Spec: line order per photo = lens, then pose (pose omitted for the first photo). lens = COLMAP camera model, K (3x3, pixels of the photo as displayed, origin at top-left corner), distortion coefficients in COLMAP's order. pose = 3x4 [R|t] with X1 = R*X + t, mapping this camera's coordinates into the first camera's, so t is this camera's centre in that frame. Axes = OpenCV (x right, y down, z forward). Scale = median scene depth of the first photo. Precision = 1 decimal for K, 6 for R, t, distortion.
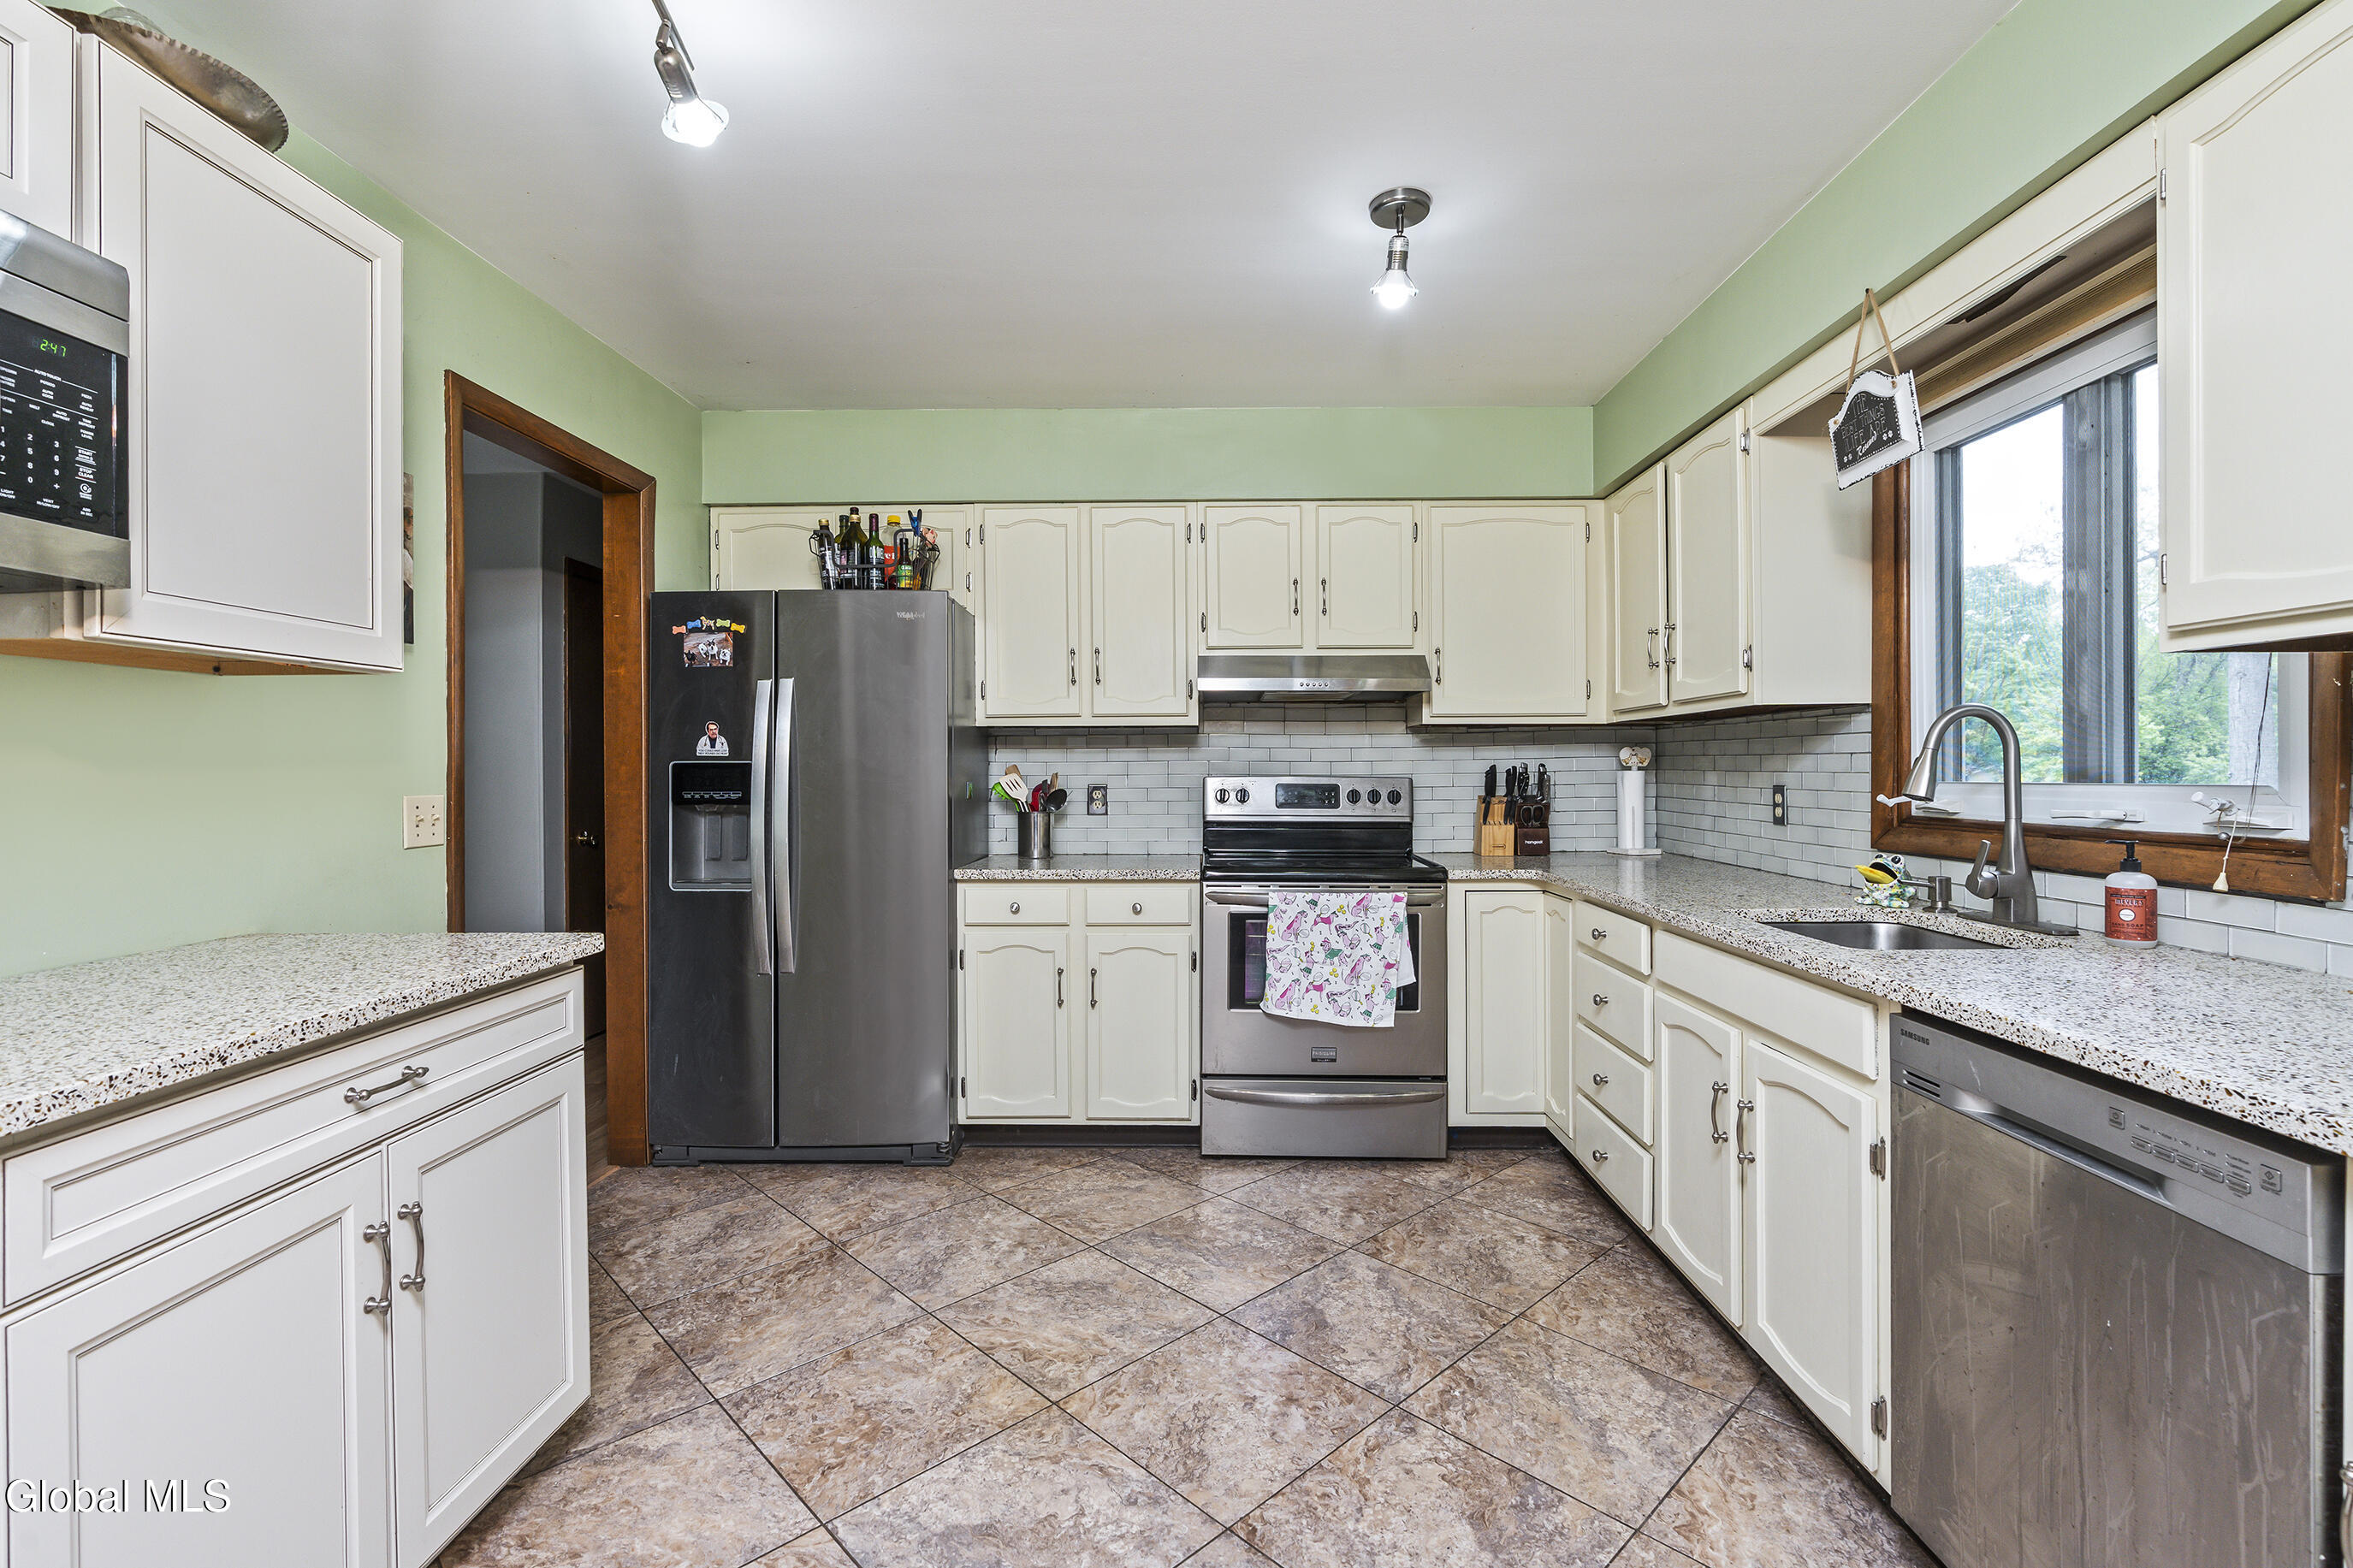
lens RADIAL K [[1048.9, 0, 1185.2], [0, 1048.9, 775.0], [0, 0, 1]] dist [-0.012471, 0.002209]
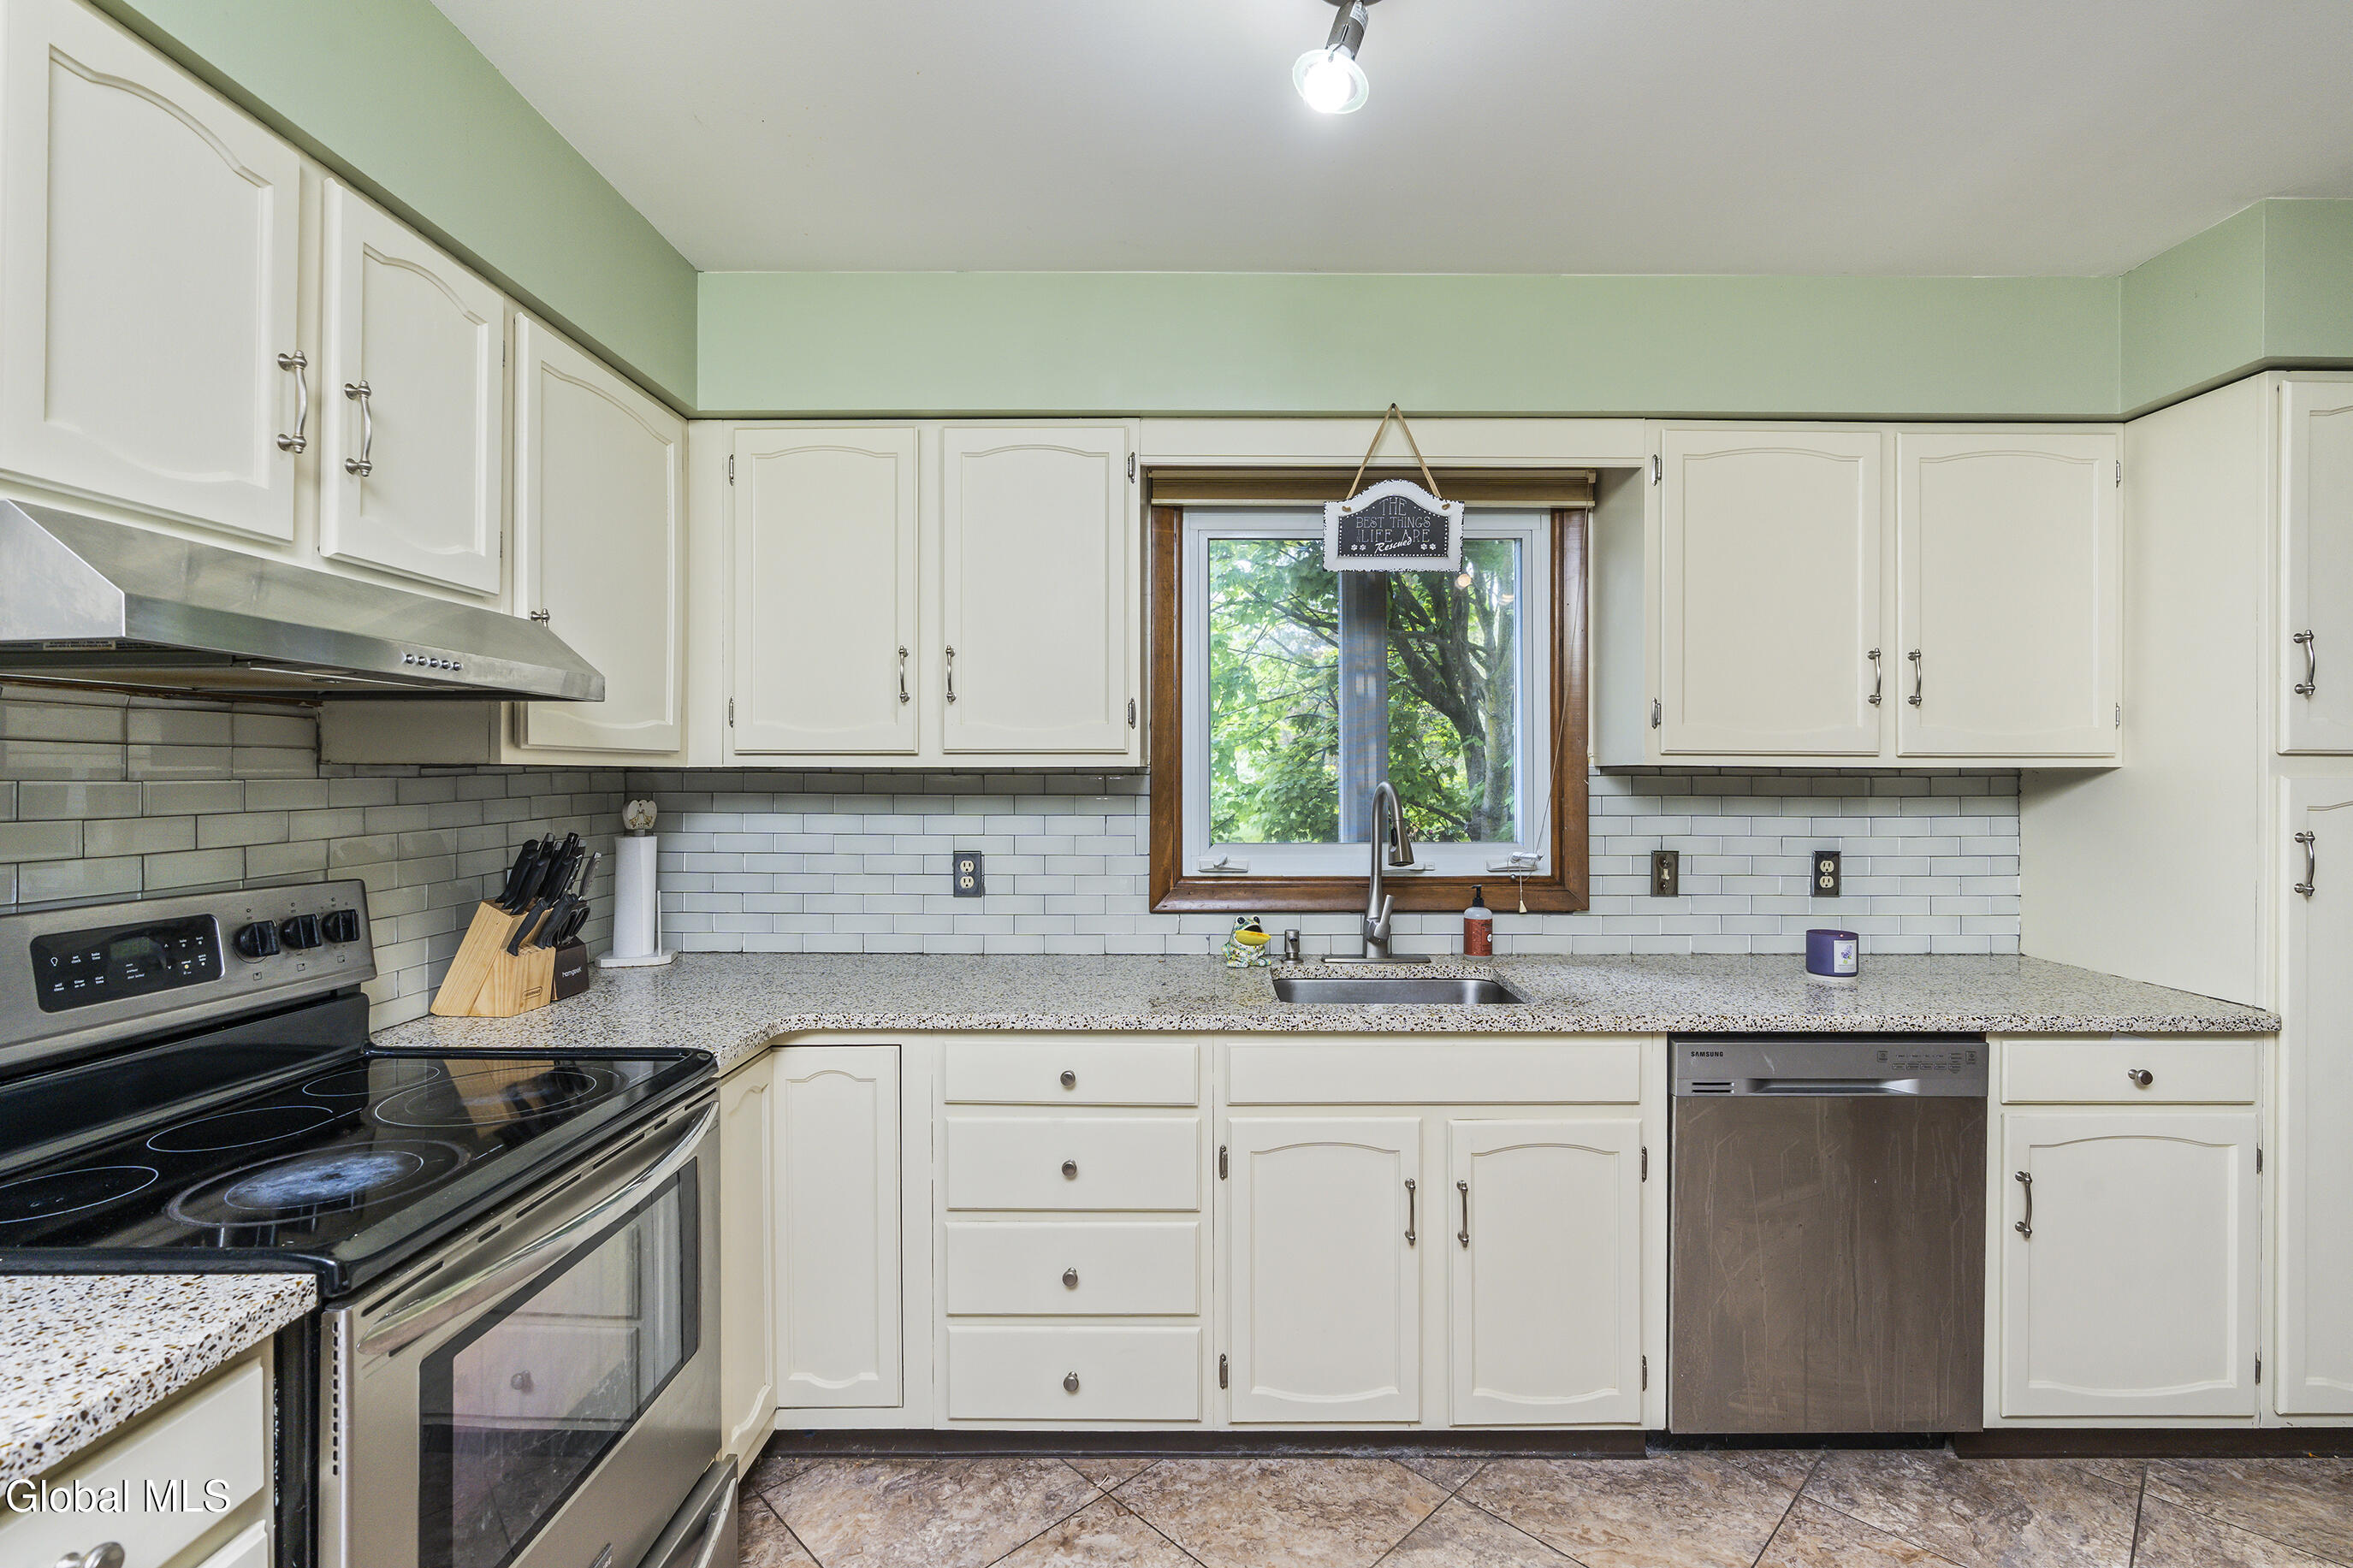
lens RADIAL K [[1048.9, 0, 1201.1], [0, 1048.9, 777.3], [0, 0, 1]] dist [-0.012471, 0.002209]
pose [[-0.024106, 0.002367, 0.999707, -0.425855], [0.003950, 0.999990, -0.002273, -0.068303], [-0.999702, 0.003894, -0.024115, 1.186818]]
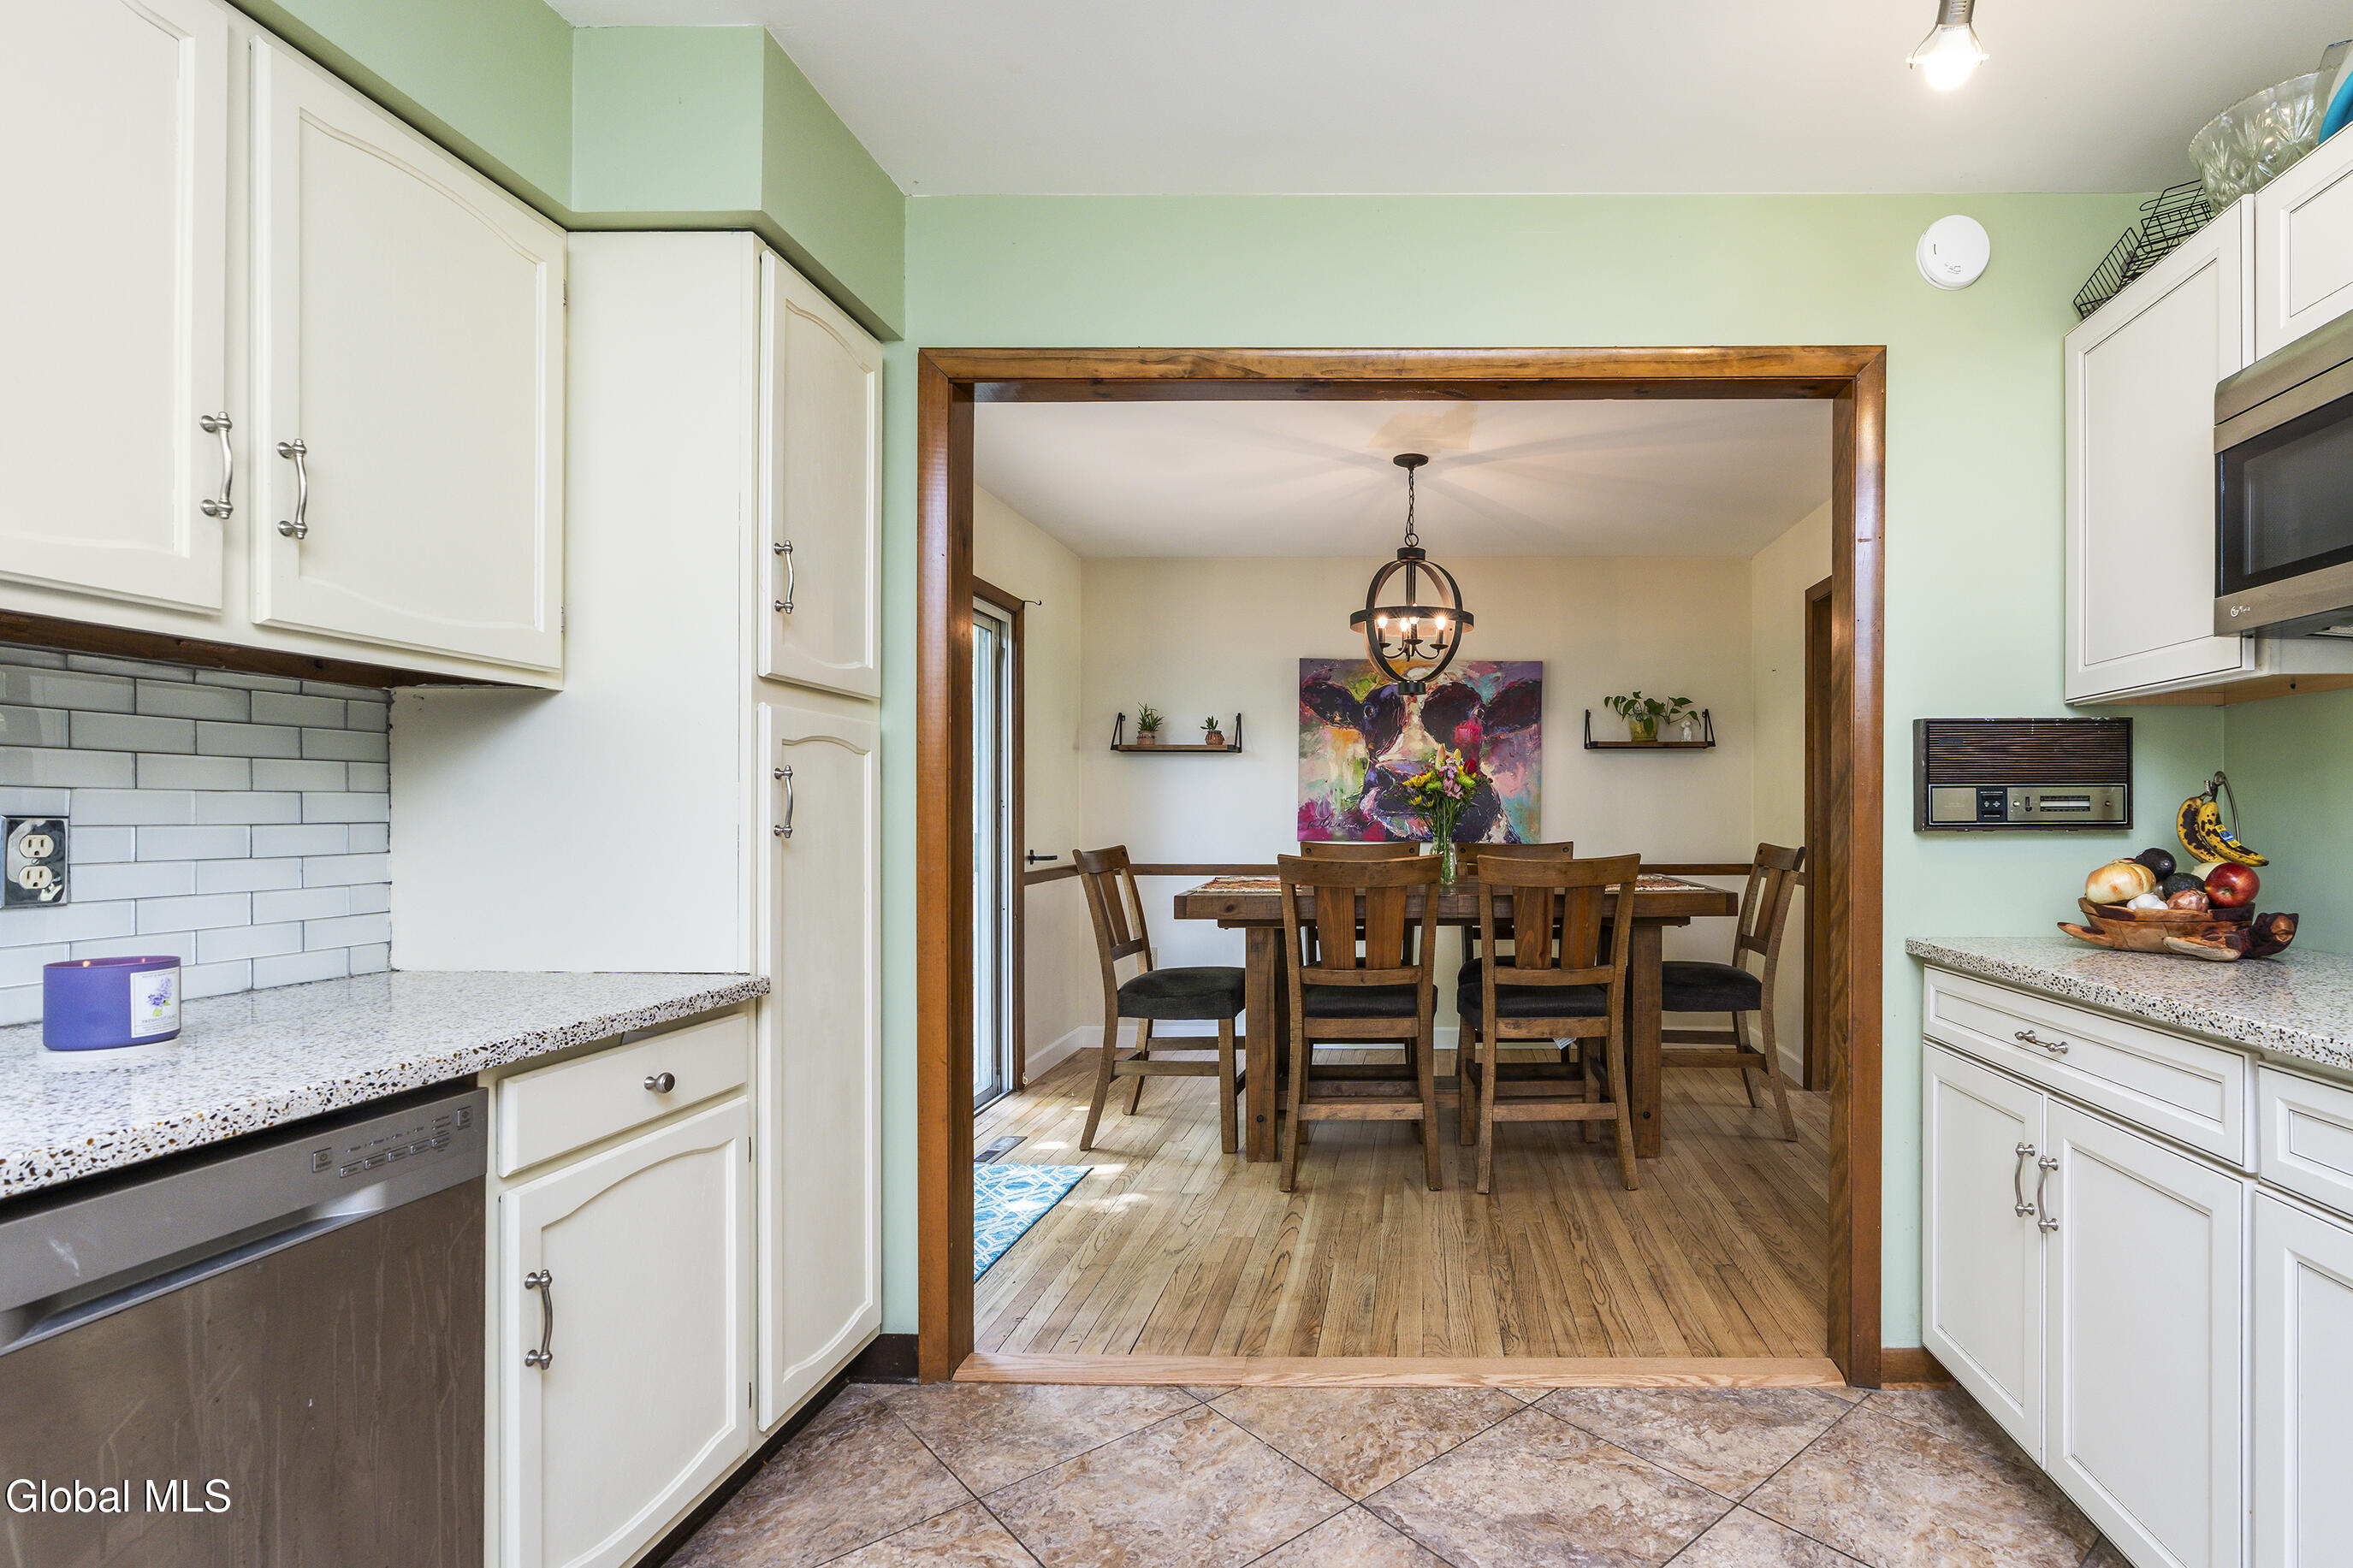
lens RADIAL K [[1131.2, 0, 1406.0], [0, 1131.2, 826.2], [0, 0, 1]] dist [-0.004109, -0.000853]
pose [[-0.999897, 0.002931, -0.014022, -0.010513], [0.002782, 0.999940, 0.010583, 0.020264], [0.014052, 0.010542, -0.999846, 1.092202]]
